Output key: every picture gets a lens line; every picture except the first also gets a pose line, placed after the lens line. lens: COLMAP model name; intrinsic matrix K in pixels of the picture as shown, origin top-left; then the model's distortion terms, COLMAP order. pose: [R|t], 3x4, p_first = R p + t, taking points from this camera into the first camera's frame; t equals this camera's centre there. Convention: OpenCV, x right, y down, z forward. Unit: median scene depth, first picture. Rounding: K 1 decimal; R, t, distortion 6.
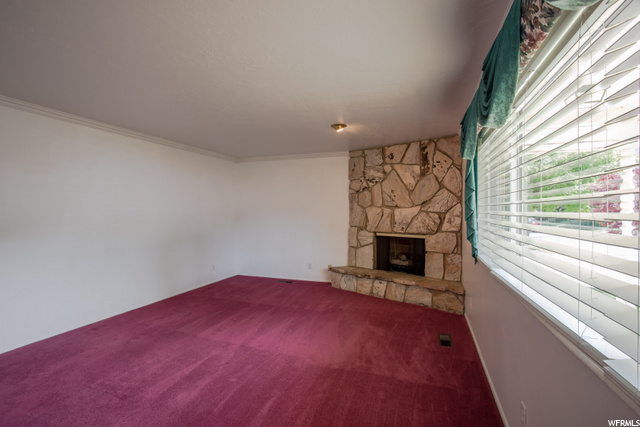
lens RADIAL K [[313.7, 0, 318.1], [0, 313.7, 212.4], [0, 0, 1]] dist [-0.079959, 0.039552]
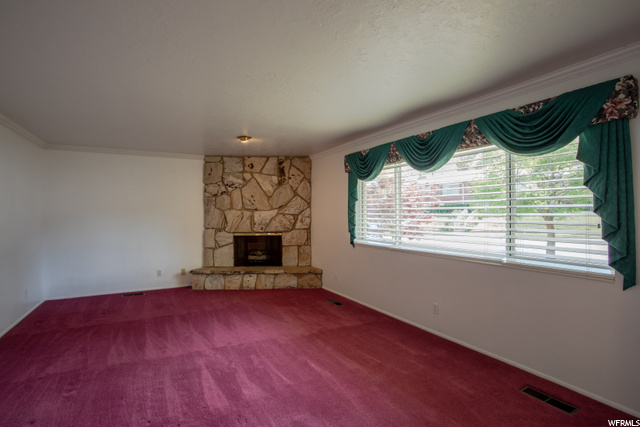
lens RADIAL K [[313.7, 0, 318.1], [0, 313.7, 212.4], [0, 0, 1]] dist [-0.079959, 0.039552]
pose [[0.669394, -0.002437, 0.742904, -0.480469], [0.006966, 0.999971, -0.002997, -0.003349], [-0.742875, 0.007181, 0.669391, 0.048339]]
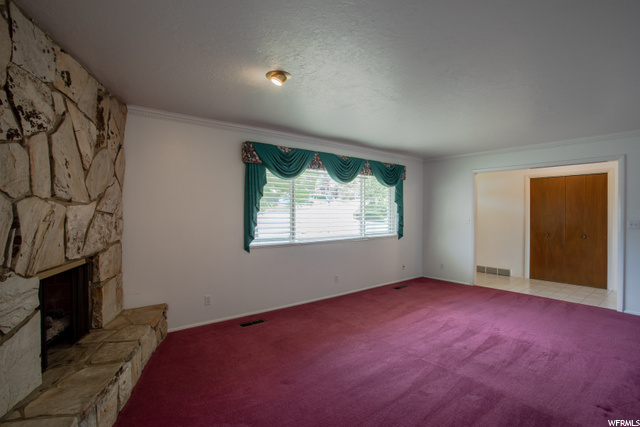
lens RADIAL K [[313.7, 0, 318.1], [0, 313.7, 212.4], [0, 0, 1]] dist [-0.079959, 0.039552]
pose [[-0.847394, -0.005193, 0.530939, -0.274403], [-0.002674, 0.999981, 0.005514, -0.006015], [-0.530958, 0.003253, -0.847392, 1.222146]]
